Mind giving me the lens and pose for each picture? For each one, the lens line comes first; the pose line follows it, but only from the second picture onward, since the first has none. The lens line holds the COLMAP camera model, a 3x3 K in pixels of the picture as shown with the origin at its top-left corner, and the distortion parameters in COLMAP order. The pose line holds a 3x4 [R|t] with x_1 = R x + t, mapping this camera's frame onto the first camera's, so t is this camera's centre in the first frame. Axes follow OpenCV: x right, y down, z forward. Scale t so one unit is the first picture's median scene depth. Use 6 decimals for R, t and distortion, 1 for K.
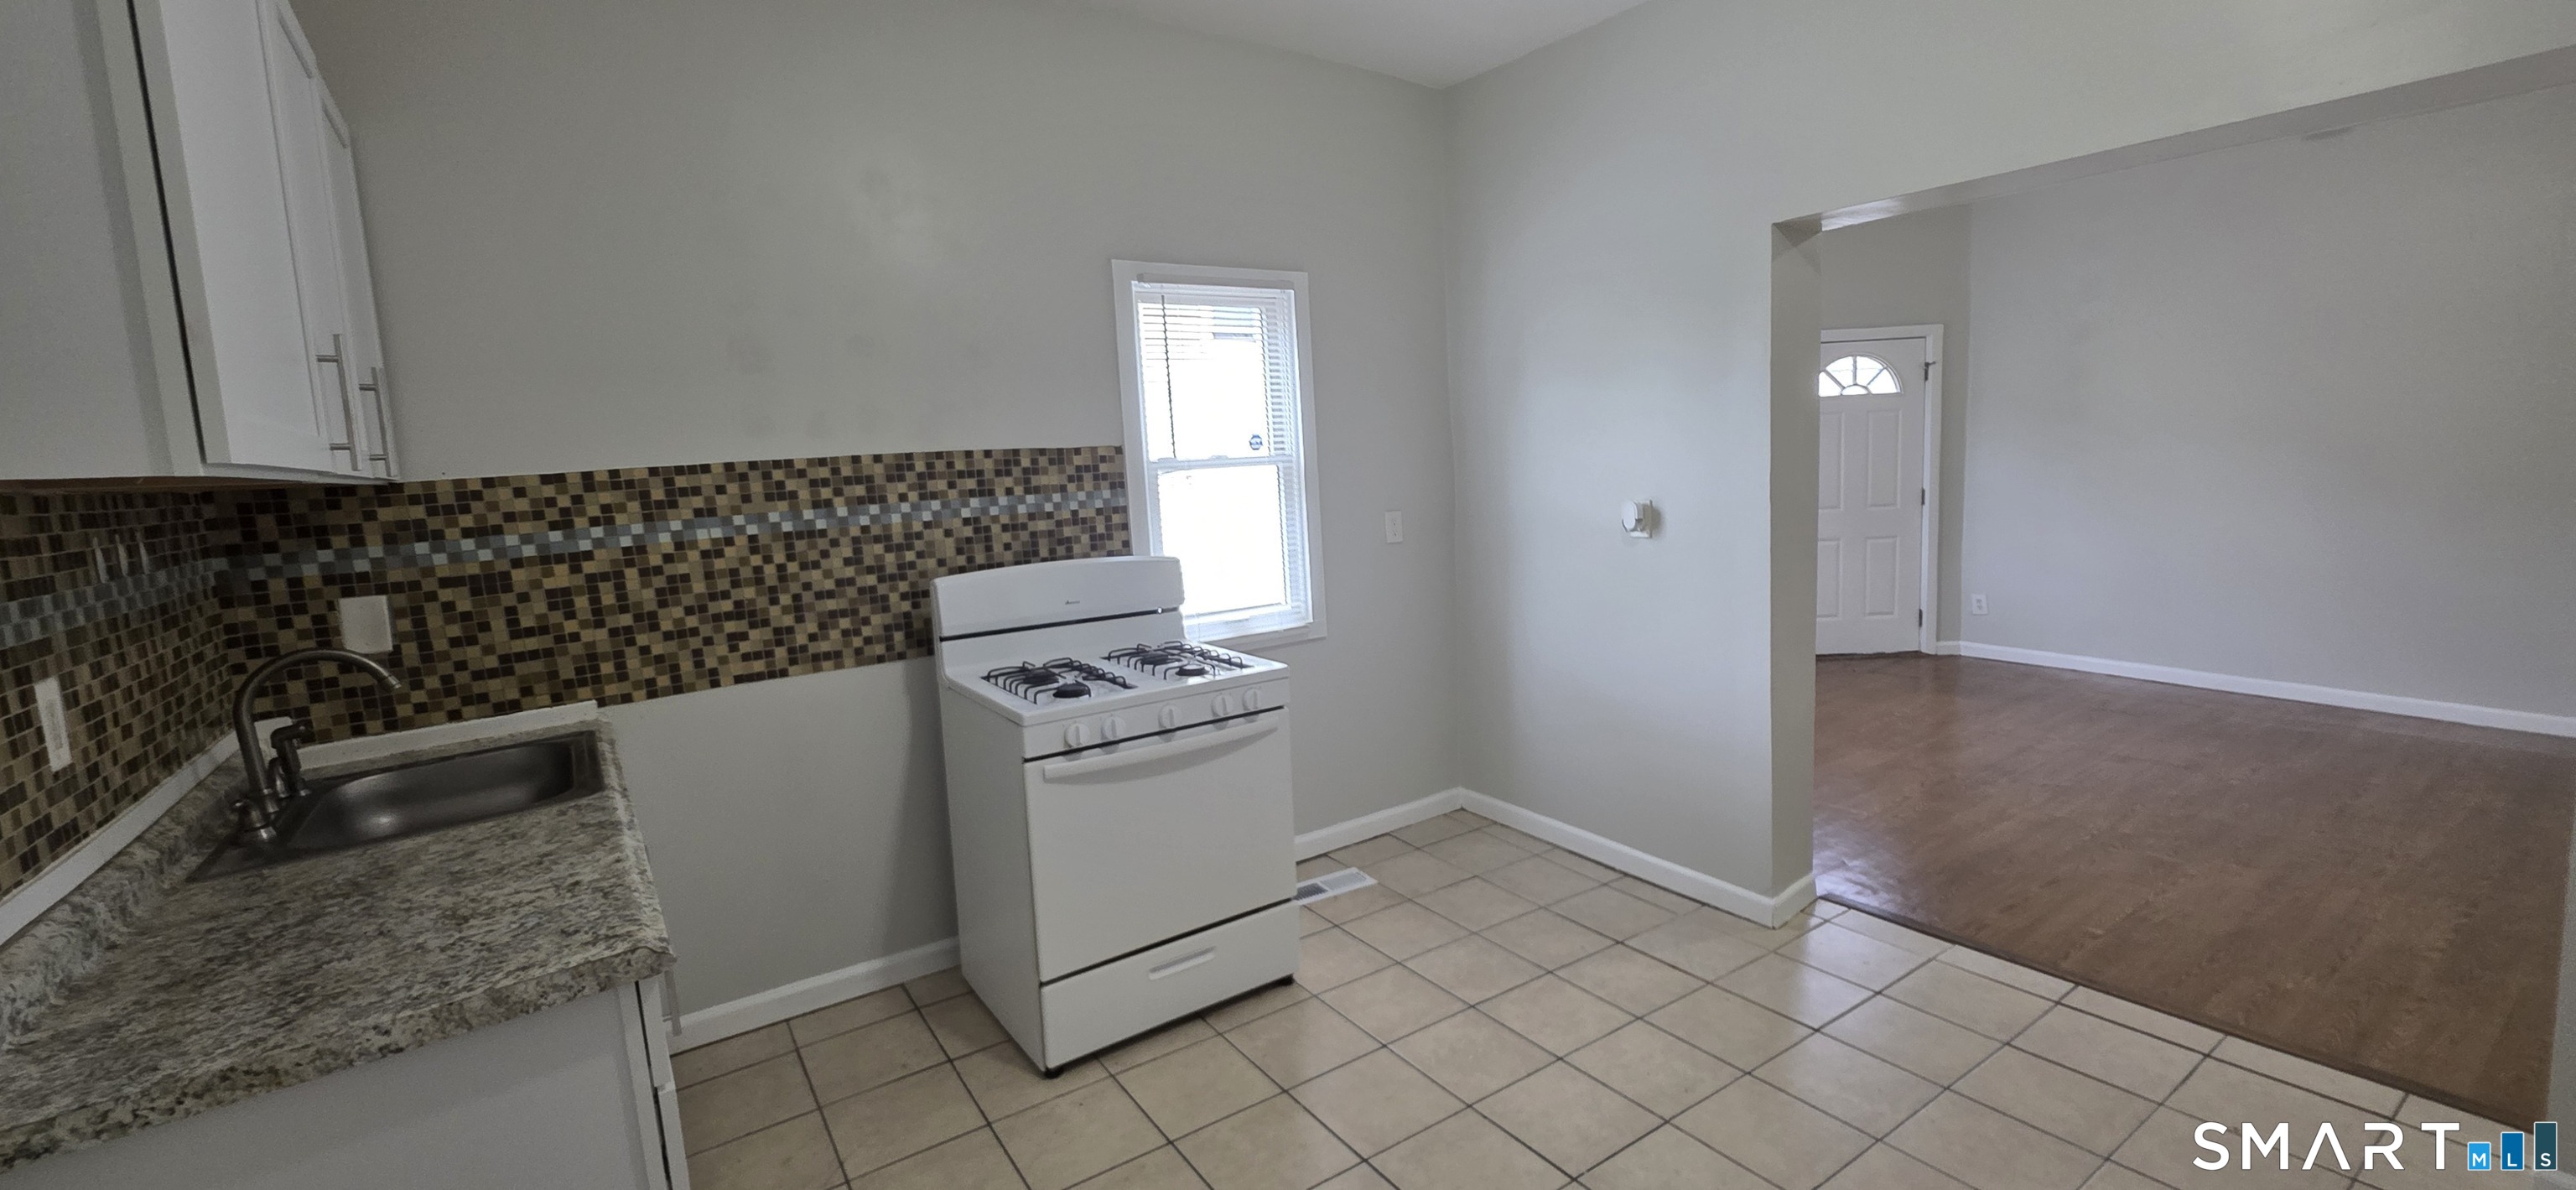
lens RADIAL K [[1042.8, 0, 1285.5], [0, 1042.8, 596.4], [0, 0, 1]] dist [0.000424, -0.000122]
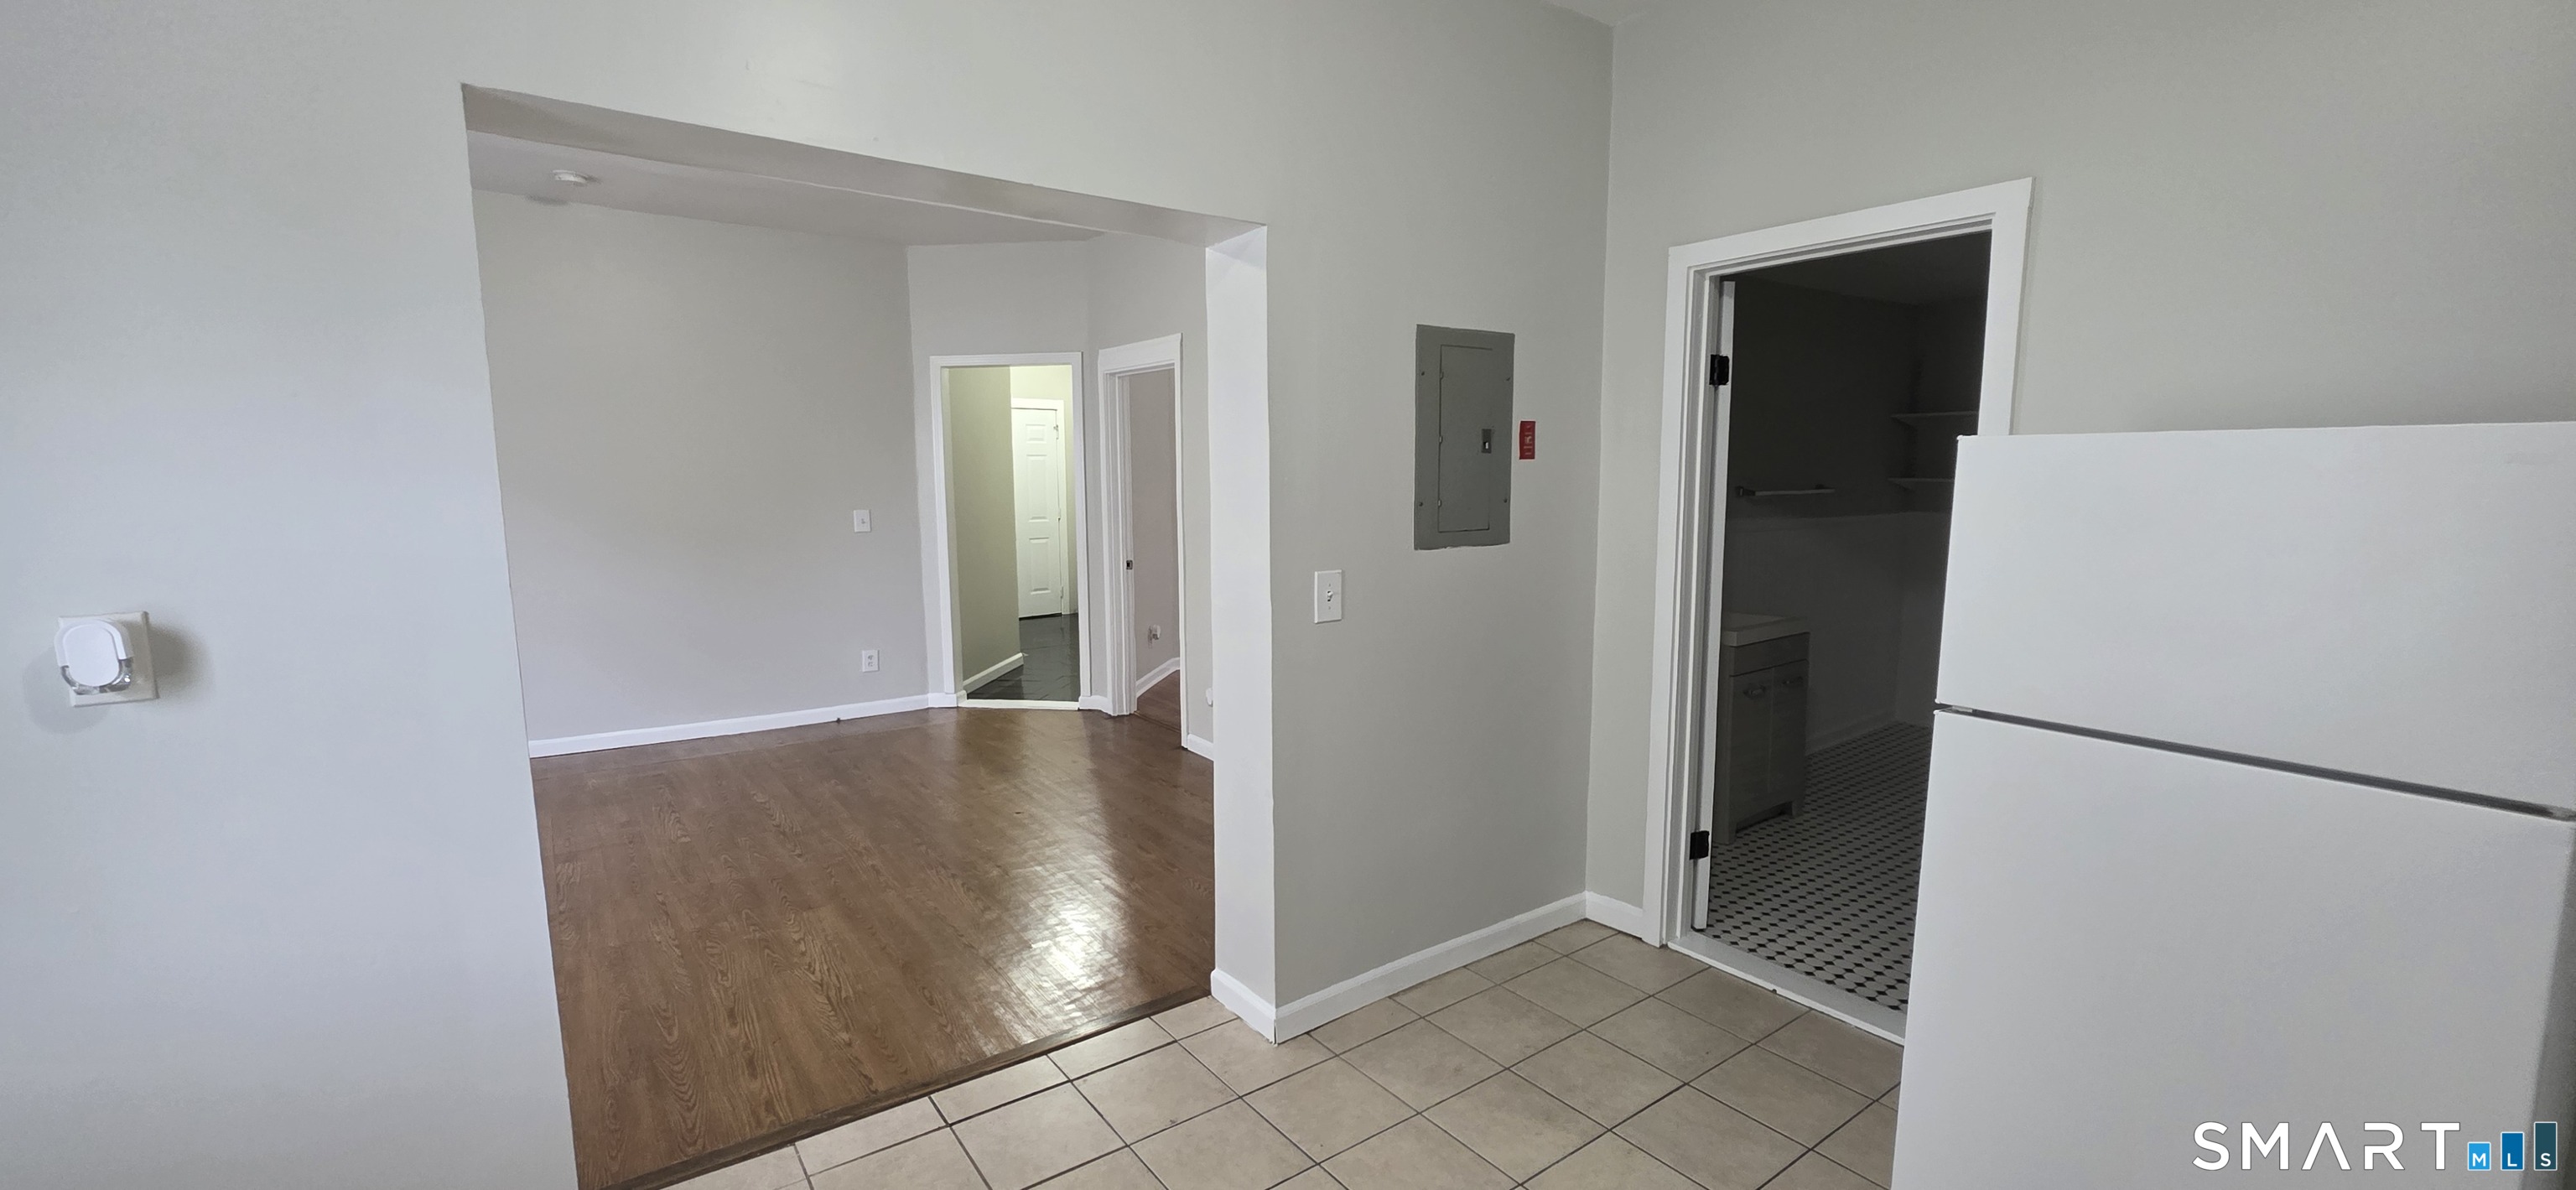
lens RADIAL K [[1025.1, 0, 1278.9], [0, 1025.1, 594.2], [0, 0, 1]] dist [-0.000419, -0.000644]
pose [[-0.029762, -0.076231, 0.996646, -0.097373], [0.131082, 0.988179, 0.079498, -0.087464], [-0.990925, 0.133008, -0.019418, 0.662658]]
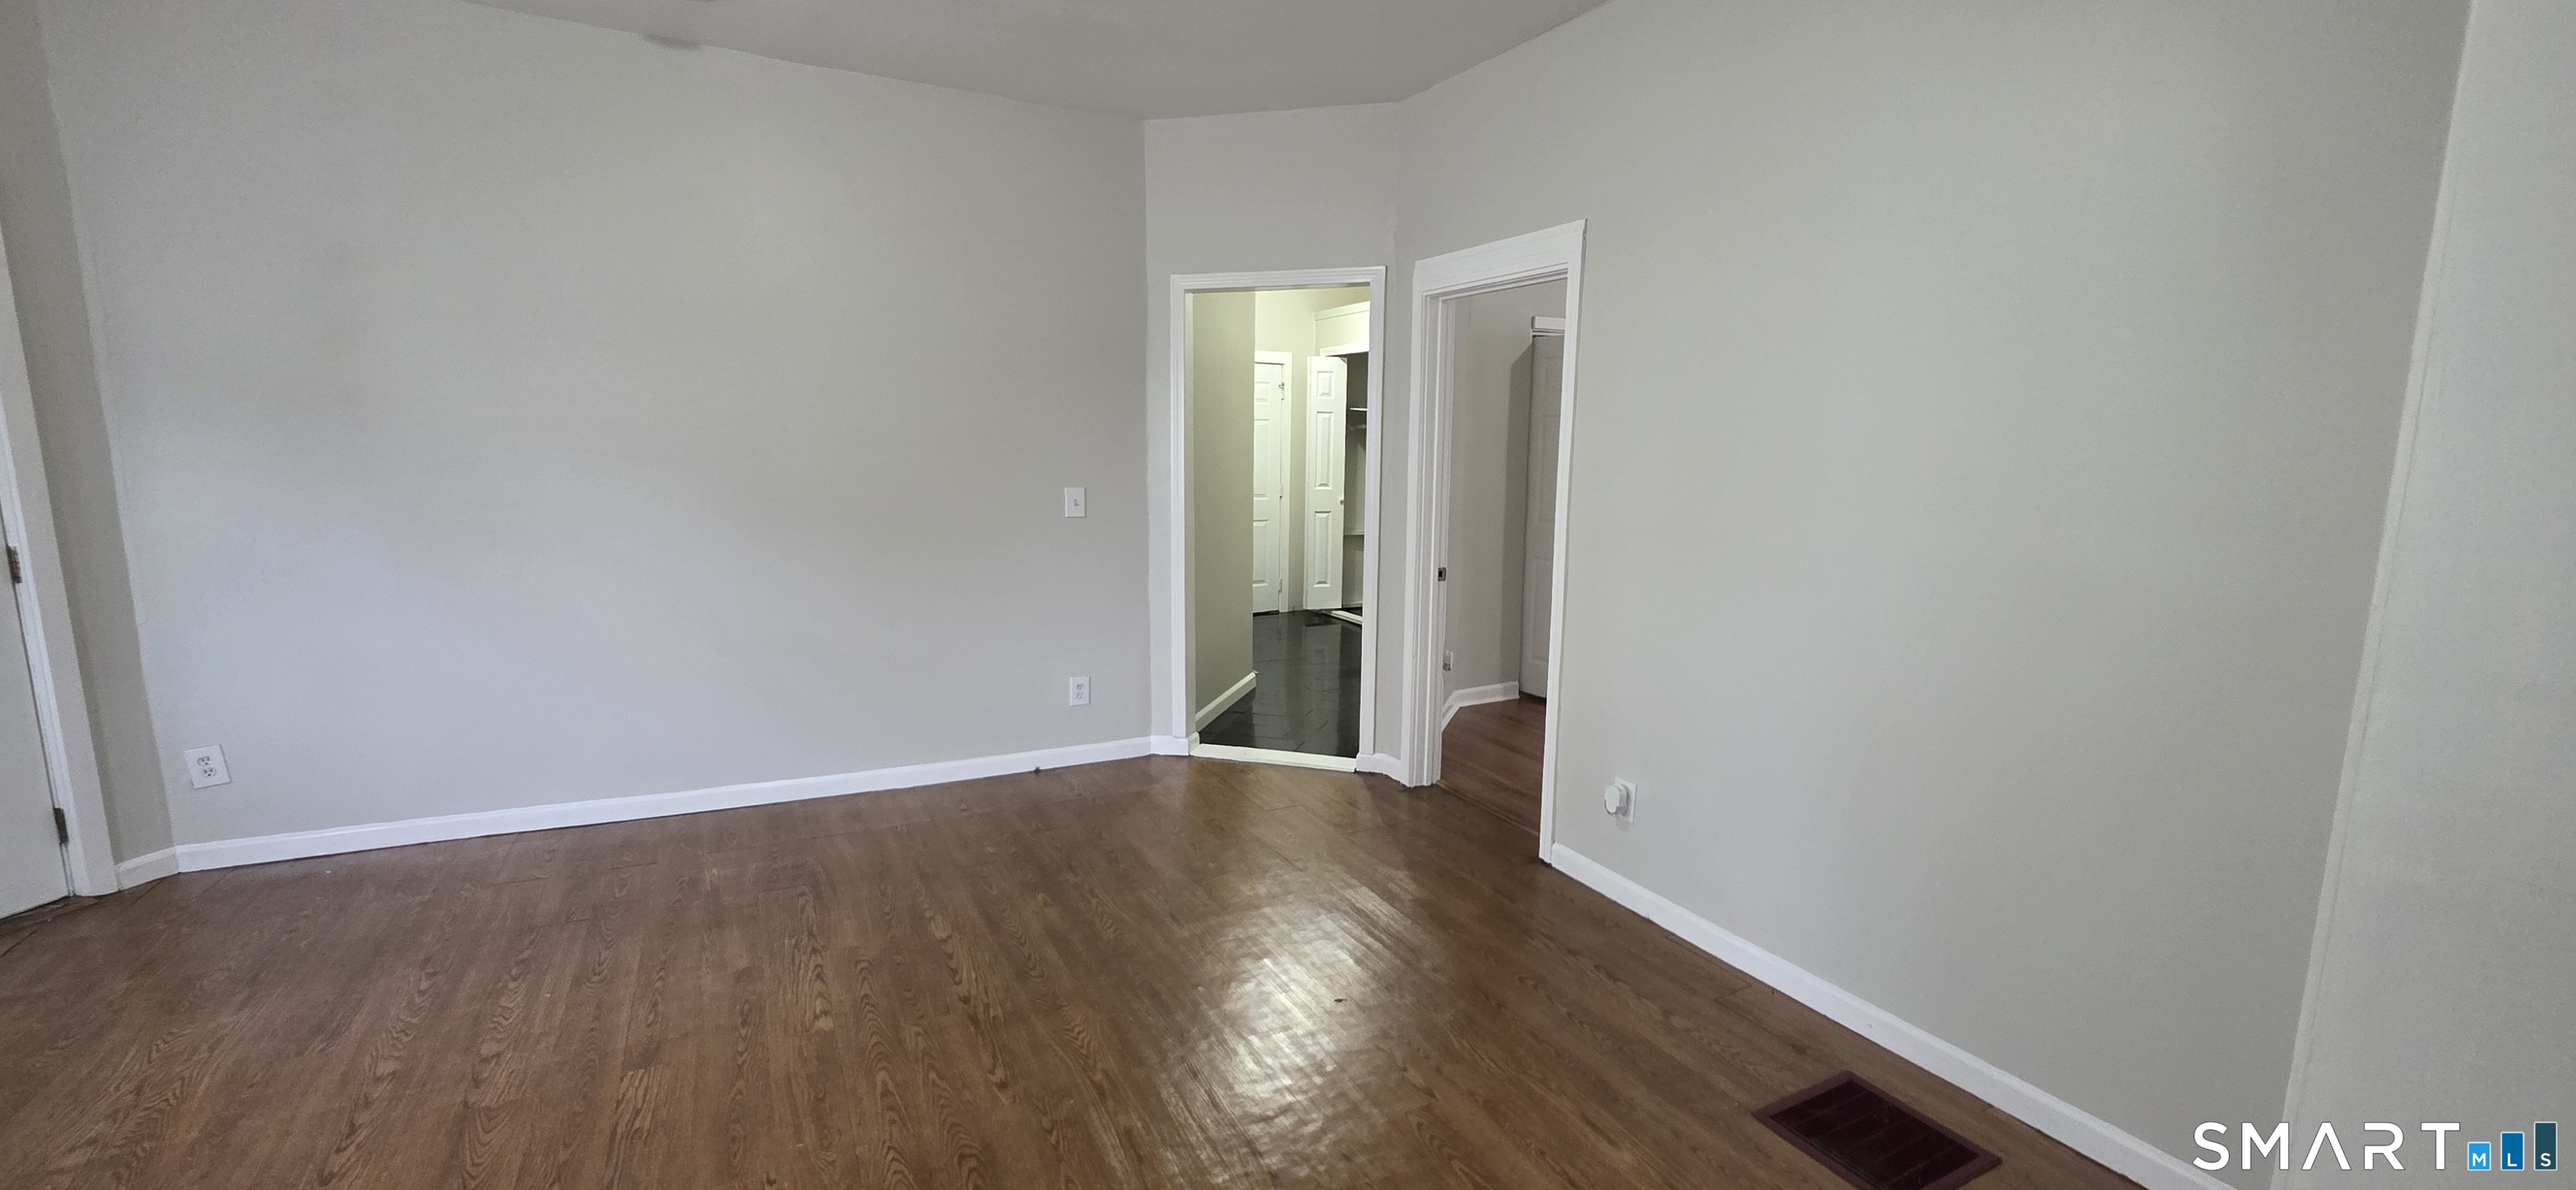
lens RADIAL K [[1026.5, 0, 1279.3], [0, 1026.5, 594.7], [0, 0, 1]] dist [0.001030, 0.000093]
pose [[0.115585, -0.101949, 0.988052, 0.569871], [0.109437, 0.989970, 0.089345, -0.151283], [-0.987251, 0.097802, 0.125583, 0.984079]]
